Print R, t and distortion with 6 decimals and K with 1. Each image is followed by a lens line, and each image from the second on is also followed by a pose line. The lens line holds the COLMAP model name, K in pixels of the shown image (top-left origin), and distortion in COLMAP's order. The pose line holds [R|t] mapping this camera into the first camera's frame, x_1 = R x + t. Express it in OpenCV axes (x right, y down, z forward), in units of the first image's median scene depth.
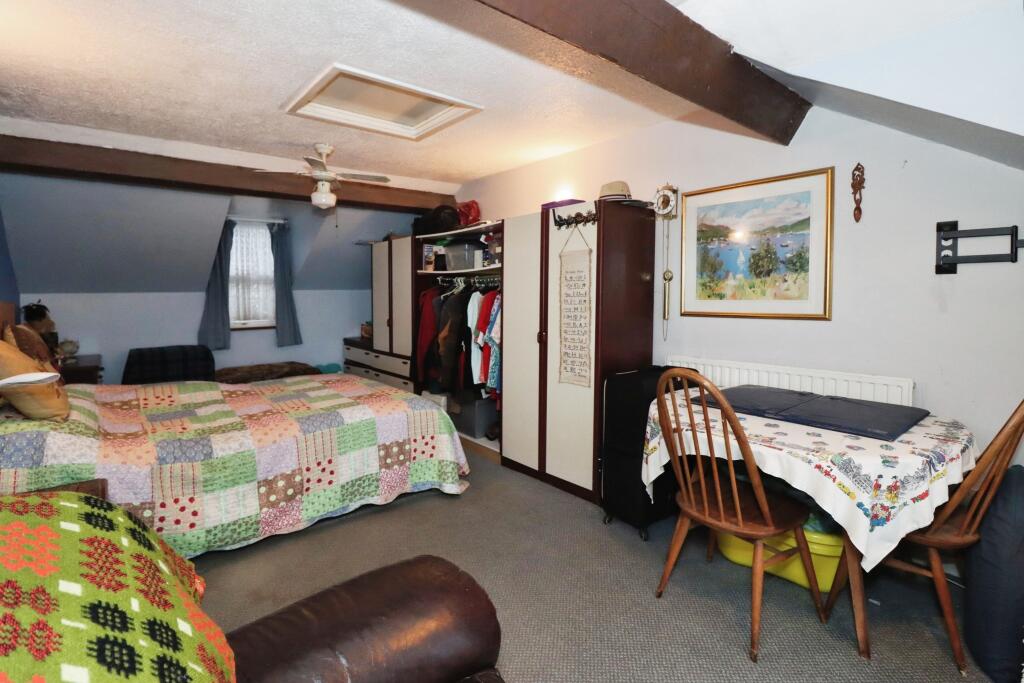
lens RADIAL K [[472.9, 0, 497.7], [0, 472.9, 305.6], [0, 0, 1]] dist [-0.003807, -0.007782]
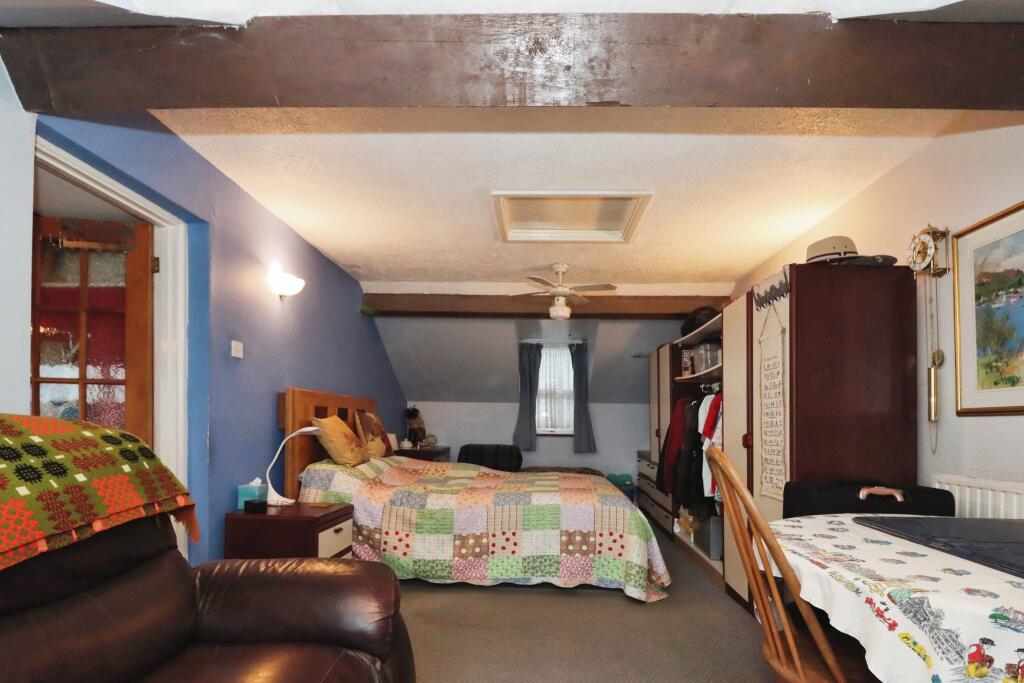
lens RADIAL K [[472.9, 0, 513.7], [0, 472.9, 406.6], [0, 0, 1]] dist [-0.003807, -0.007782]
pose [[0.766180, 0.002883, -0.642620, 0.348977], [-0.035631, 0.998642, -0.038001, 0.059368], [0.641638, 0.052012, 0.765242, 0.095054]]
